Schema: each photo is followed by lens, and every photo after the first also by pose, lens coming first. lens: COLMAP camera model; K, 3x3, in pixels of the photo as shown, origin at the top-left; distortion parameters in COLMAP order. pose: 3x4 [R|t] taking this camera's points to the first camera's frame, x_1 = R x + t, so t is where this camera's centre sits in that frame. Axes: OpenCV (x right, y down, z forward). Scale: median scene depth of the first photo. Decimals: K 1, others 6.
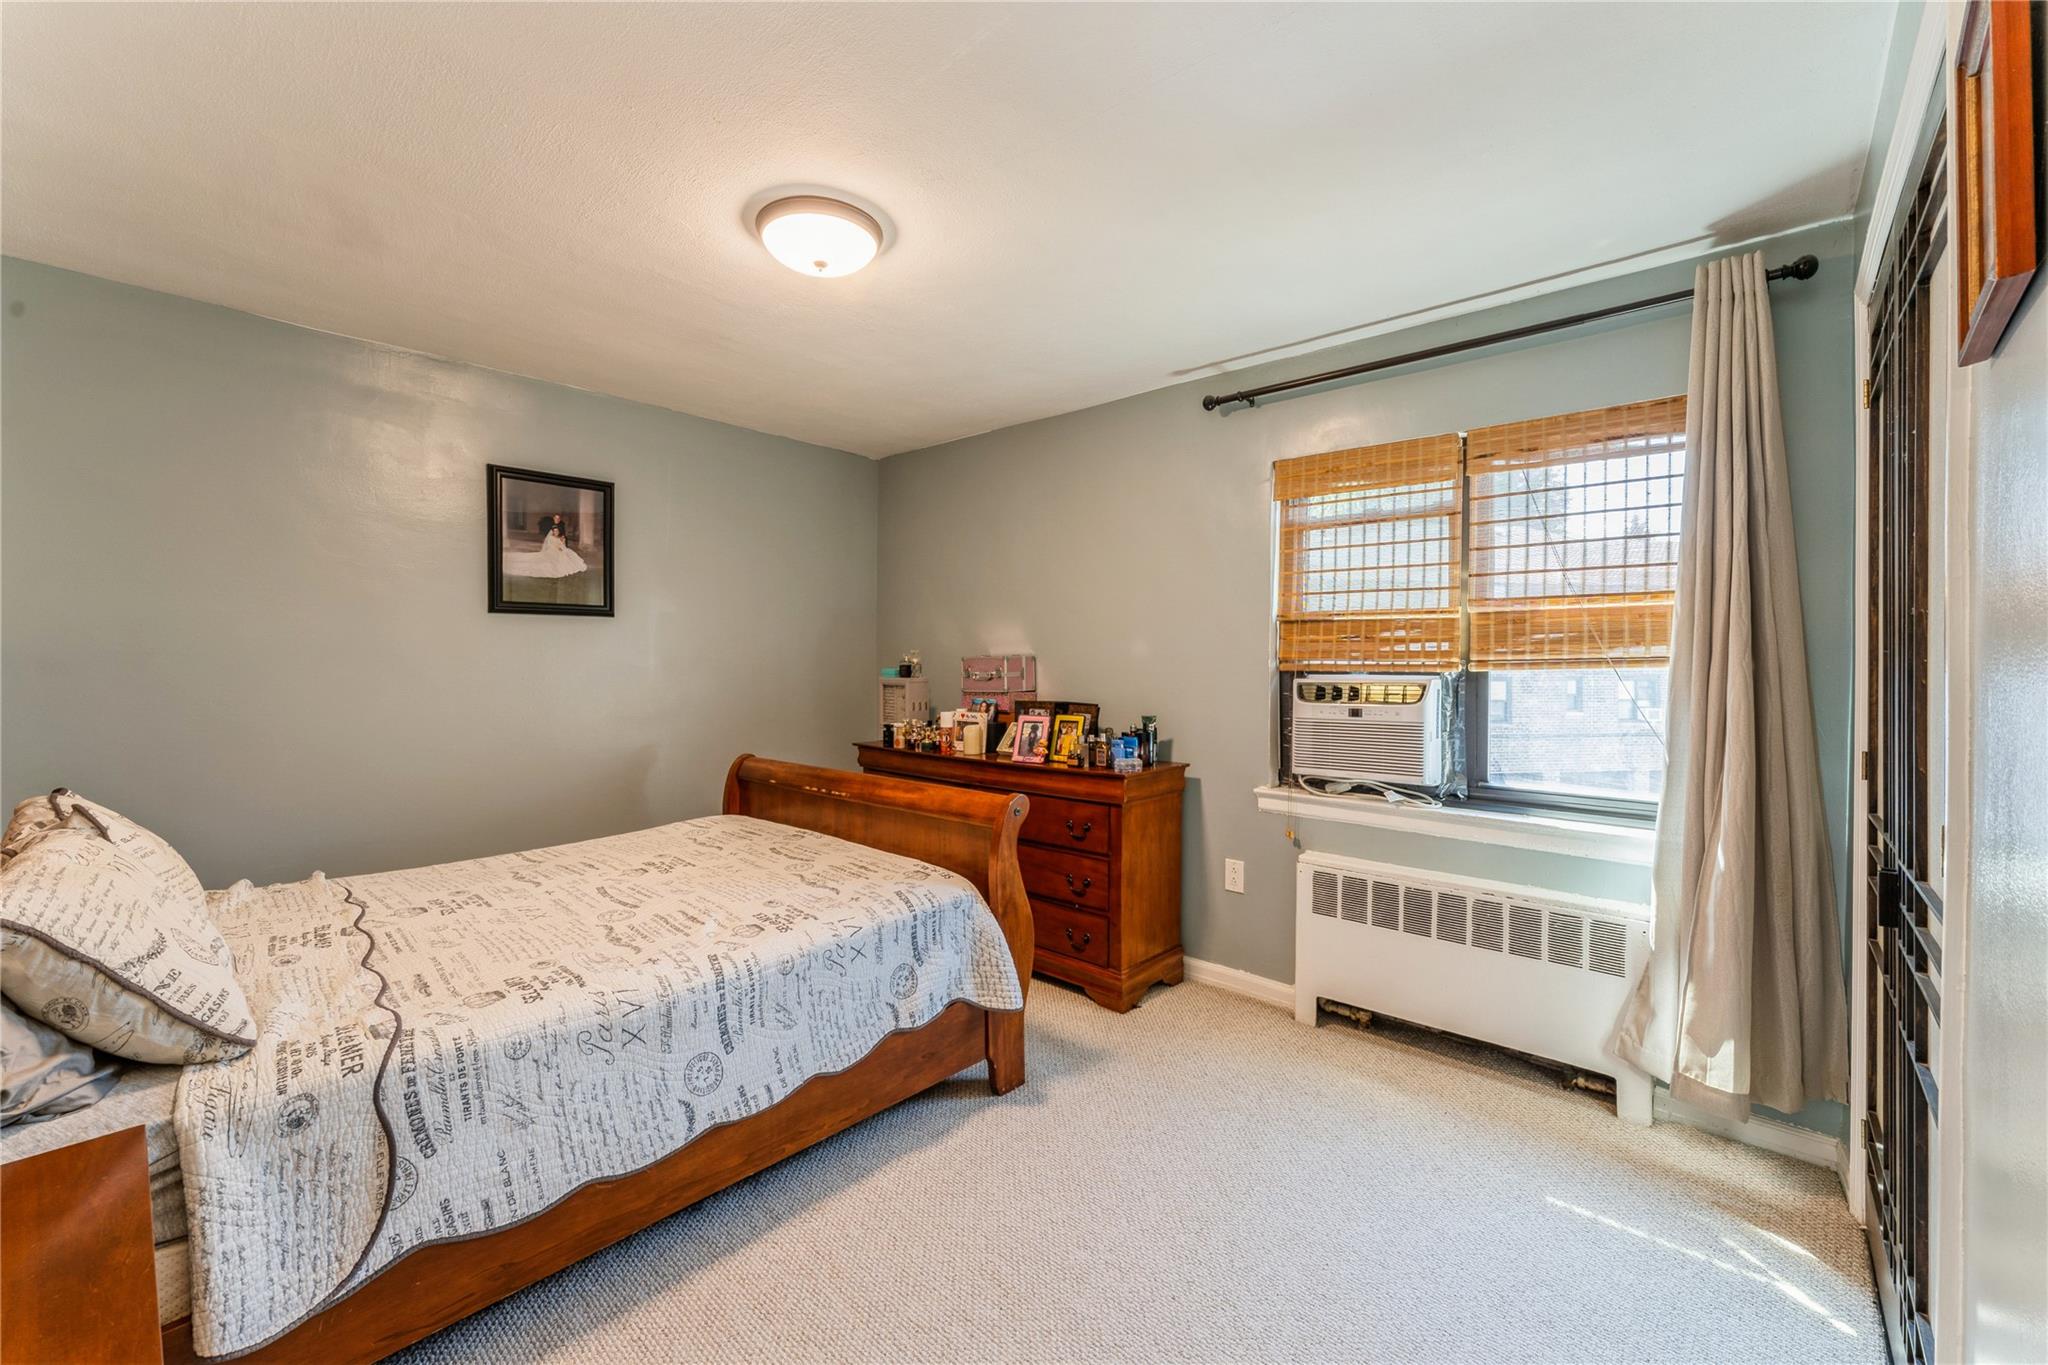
lens RADIAL K [[827.7, 0, 1027.6], [0, 827.7, 674.3], [0, 0, 1]] dist [0.000072, -0.000101]
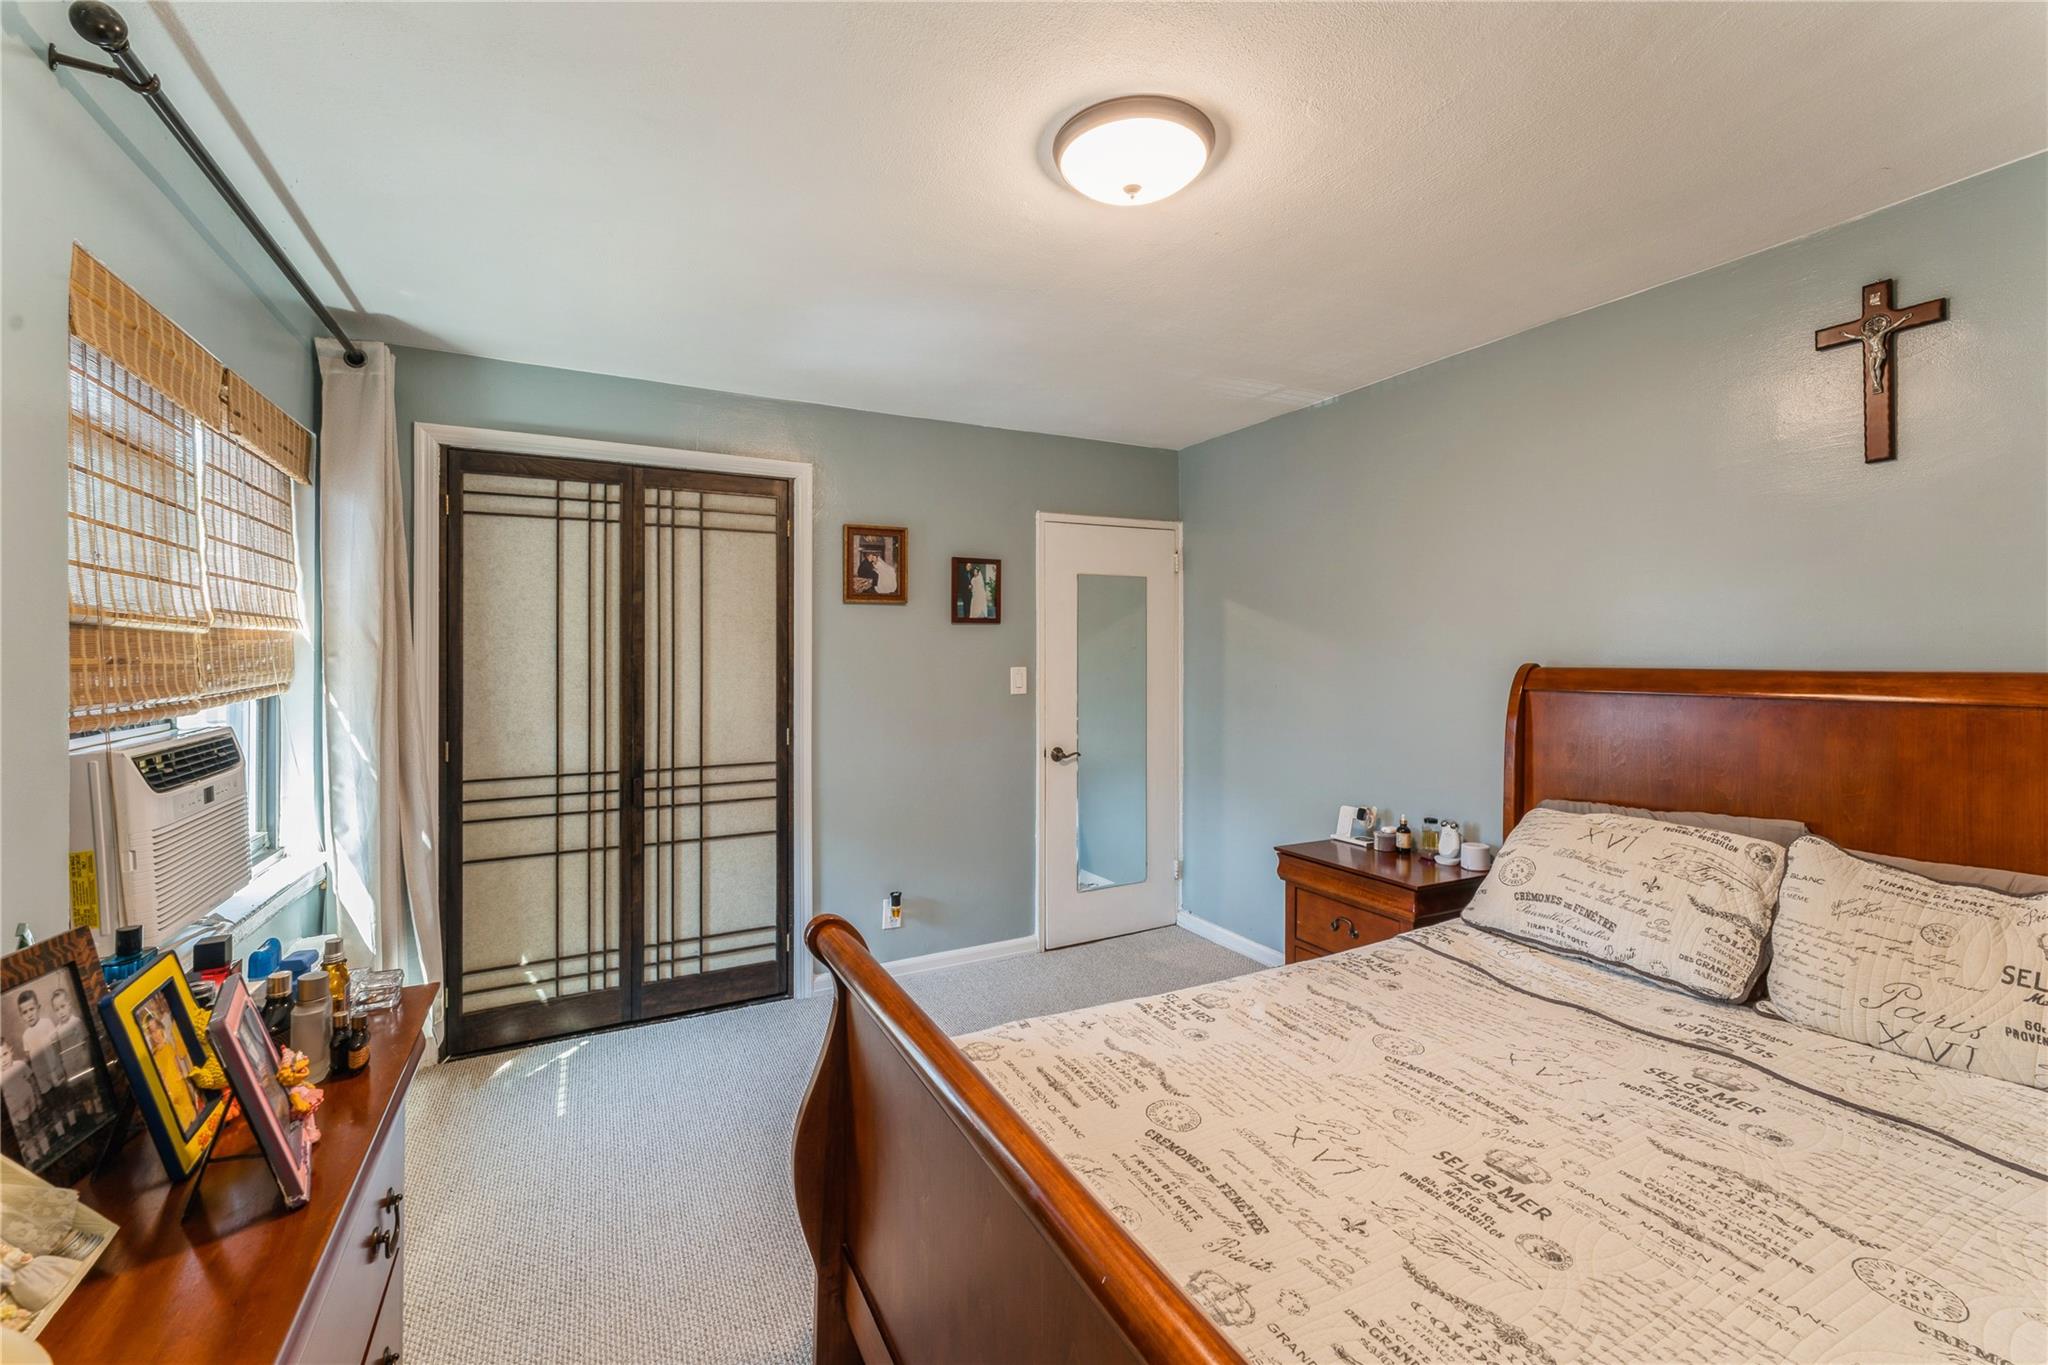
lens RADIAL K [[827.7, 0, 1017.6], [0, 827.7, 669.2], [0, 0, 1]] dist [0.000072, -0.000101]
pose [[-0.938314, -0.000175, 0.345784, -0.221197], [0.007400, 0.999761, 0.020585, -0.046443], [-0.345705, 0.021874, -0.938088, 1.701318]]
